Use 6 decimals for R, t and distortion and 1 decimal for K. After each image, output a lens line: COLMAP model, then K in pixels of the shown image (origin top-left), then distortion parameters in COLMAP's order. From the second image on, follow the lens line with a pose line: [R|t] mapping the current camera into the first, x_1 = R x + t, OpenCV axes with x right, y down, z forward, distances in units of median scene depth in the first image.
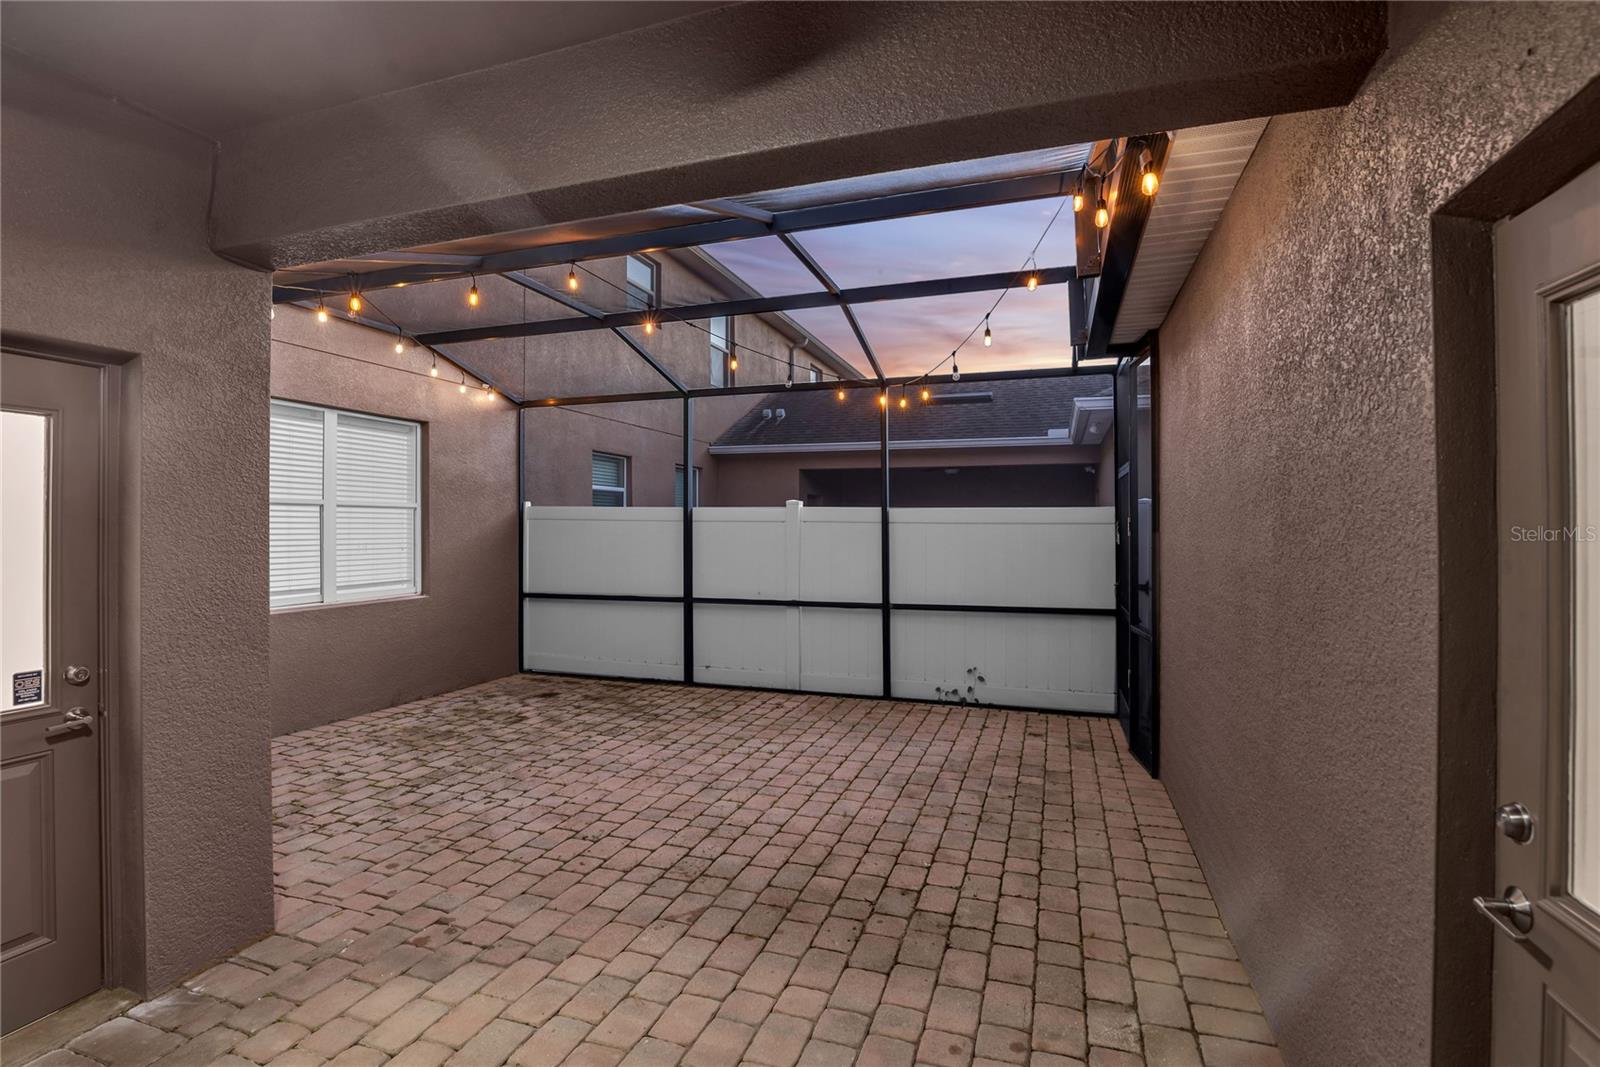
lens RADIAL K [[760.3, 0, 804.0], [0, 760.3, 530.8], [0, 0, 1]] dist [-0.025423, -0.000708]
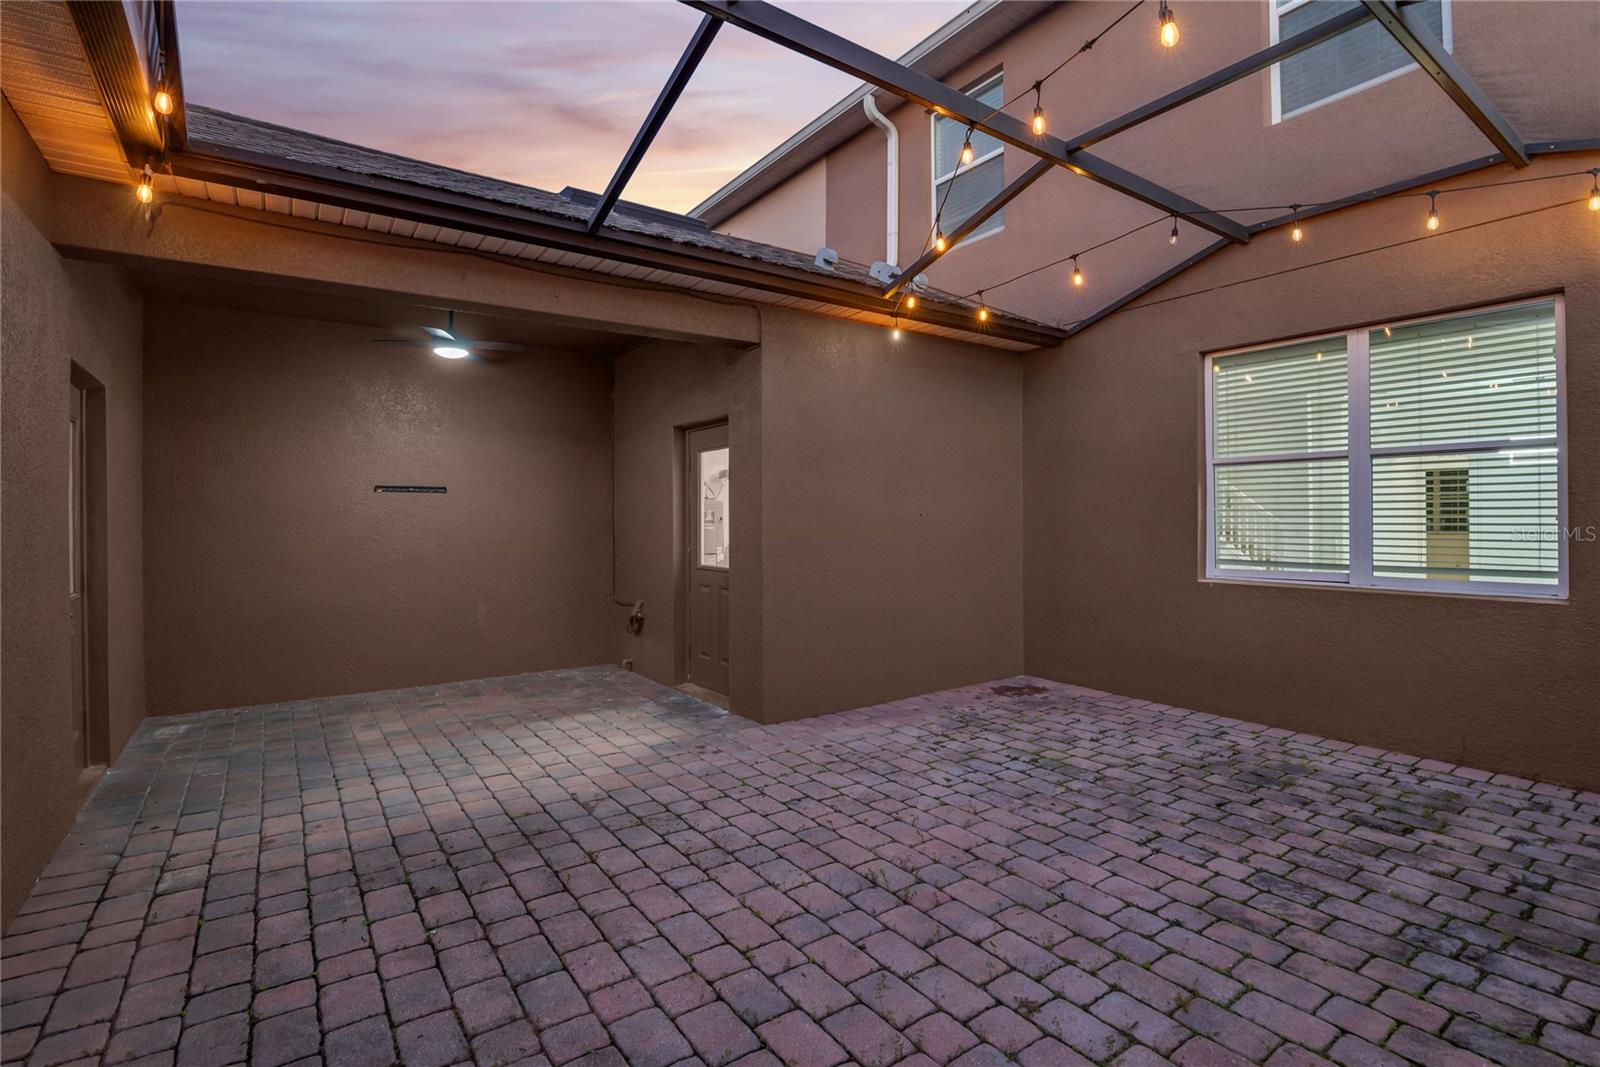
lens RADIAL K [[760.3, 0, 808.0], [0, 760.3, 525.0], [0, 0, 1]] dist [-0.025423, -0.000708]
pose [[-0.594832, 0.007158, -0.803818, 0.465178], [0.001067, 0.999966, 0.008115, 0.041693], [0.803850, 0.003970, -0.594819, 1.522408]]
